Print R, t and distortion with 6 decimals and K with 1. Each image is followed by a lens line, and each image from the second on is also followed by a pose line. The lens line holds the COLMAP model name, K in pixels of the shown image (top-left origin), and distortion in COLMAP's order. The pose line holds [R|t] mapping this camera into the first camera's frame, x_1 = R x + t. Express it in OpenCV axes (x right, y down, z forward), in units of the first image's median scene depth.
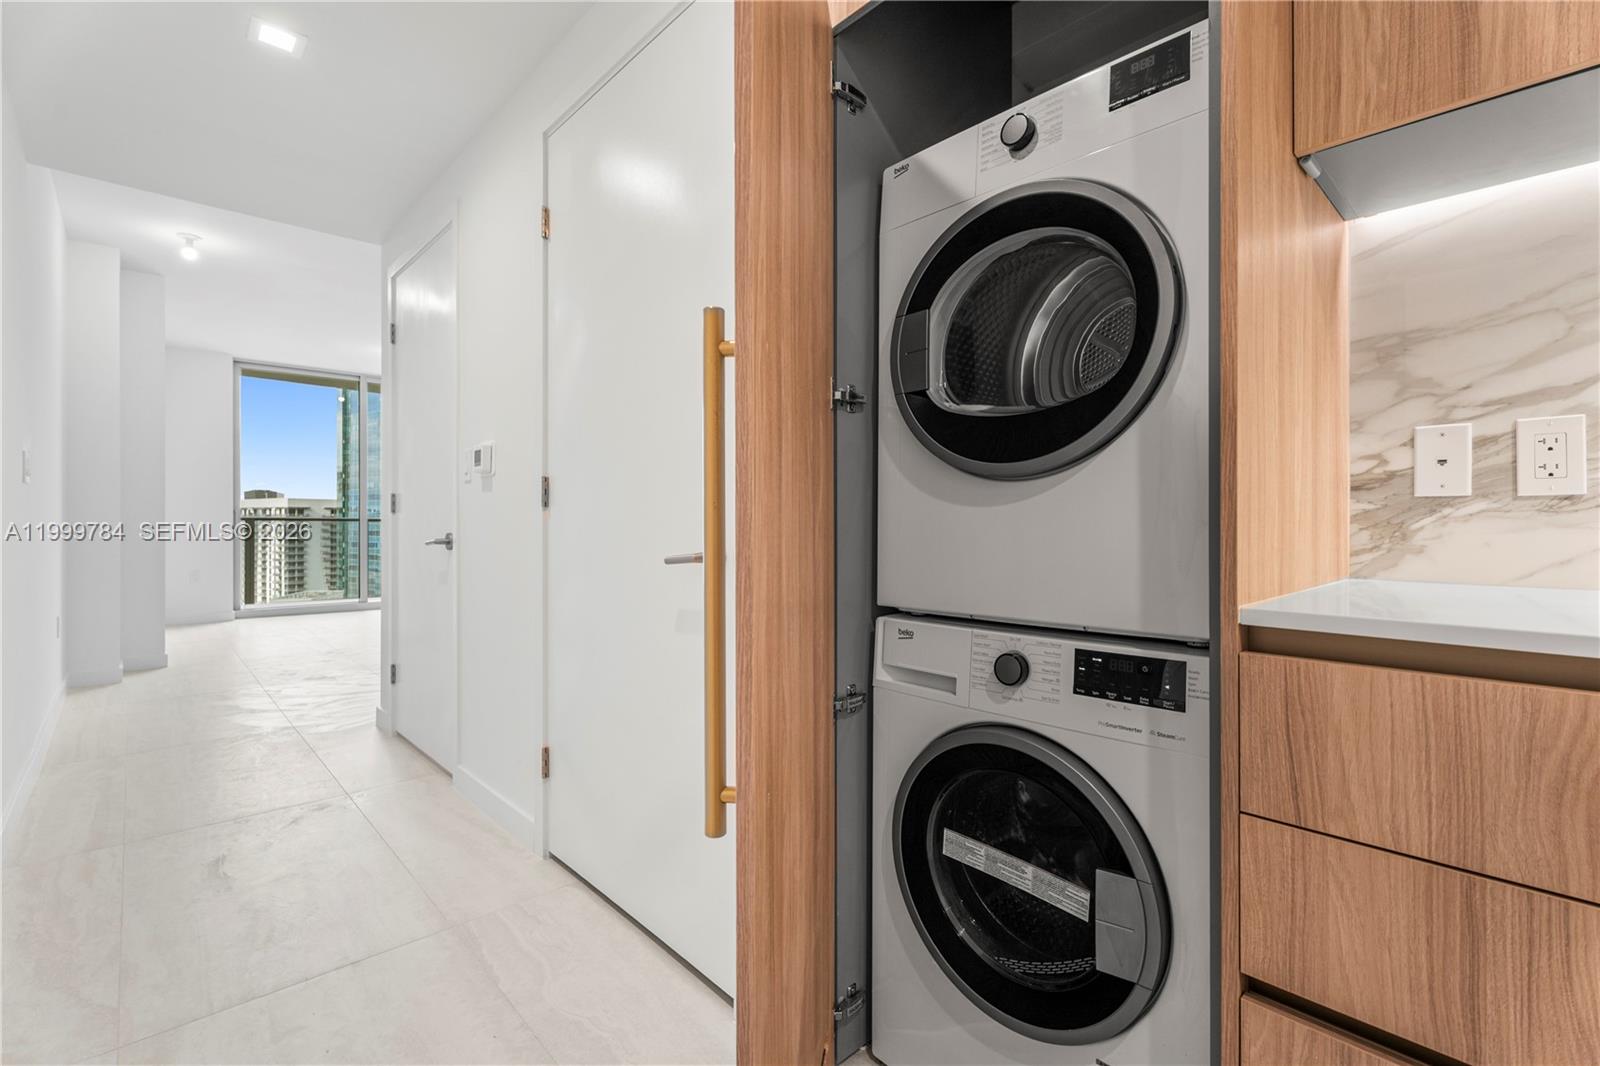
lens RADIAL K [[715.5, 0, 795.5], [0, 715.5, 524.3], [0, 0, 1]] dist [0.000590, 0.000074]
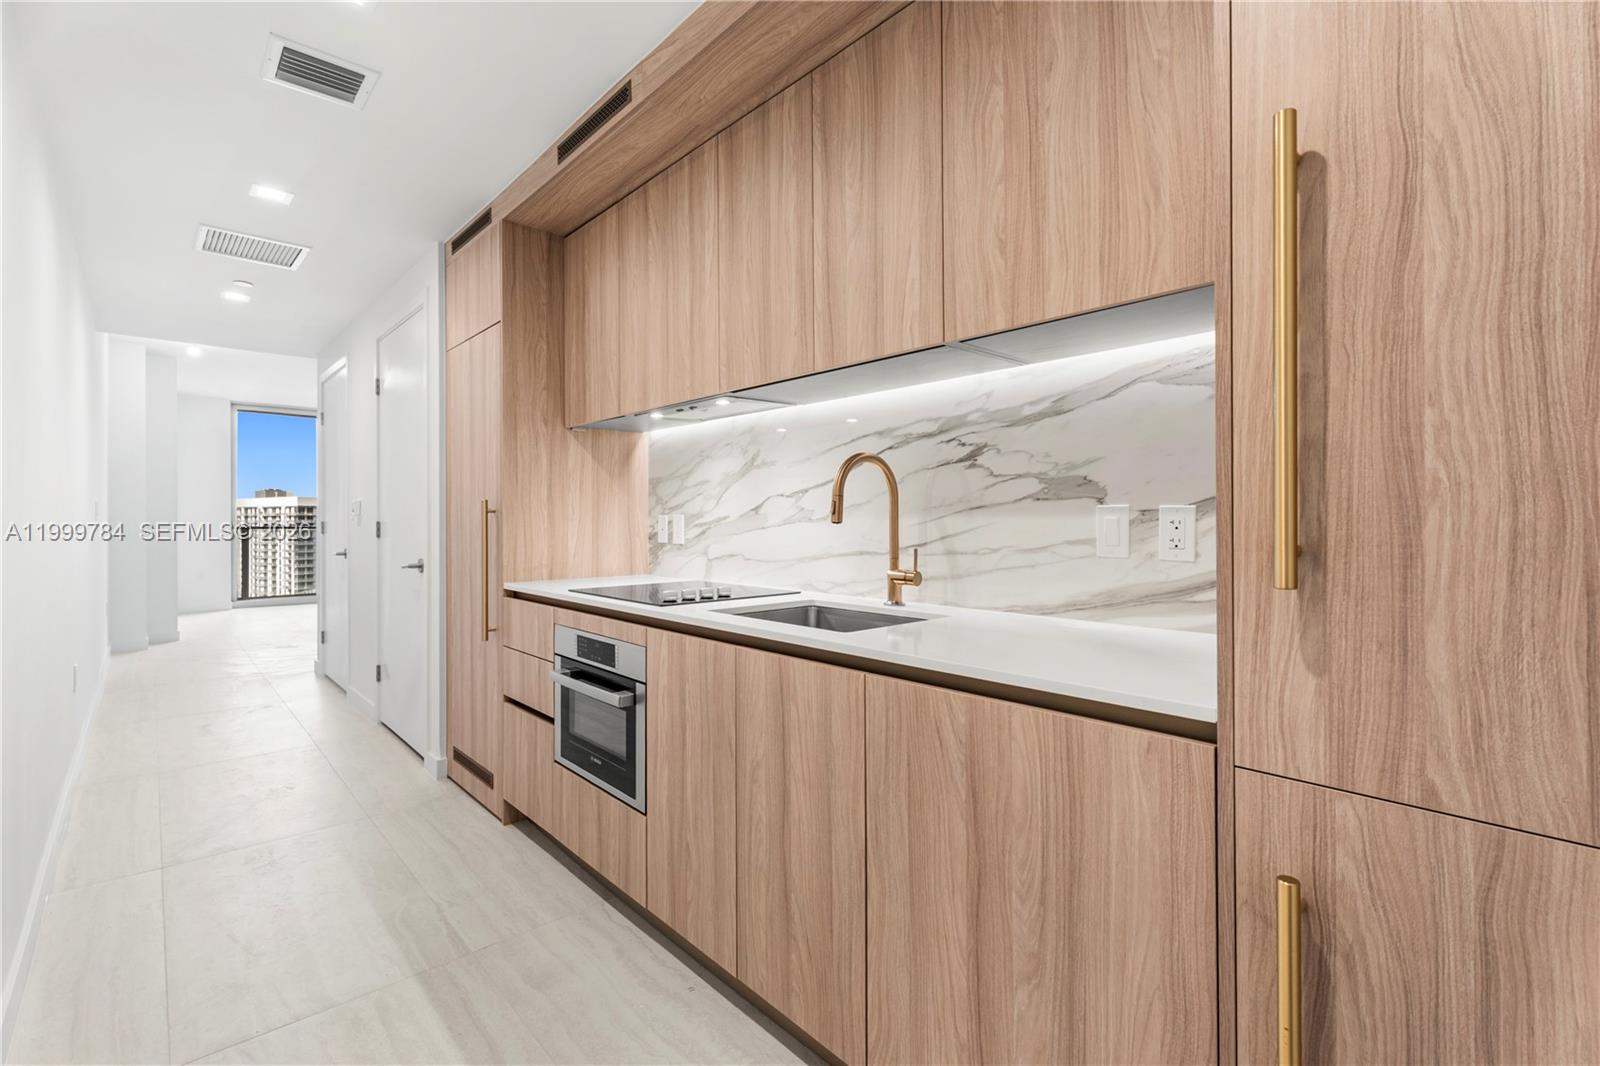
lens RADIAL K [[719.7, 0, 803.6], [0, 719.7, 519.1], [0, 0, 1]] dist [0.000710, 0.000516]
pose [[0.999979, -0.003480, -0.005401, 0.376515], [0.003471, 0.999992, -0.001792, -0.031785], [0.005407, 0.001773, 0.999984, -0.429821]]
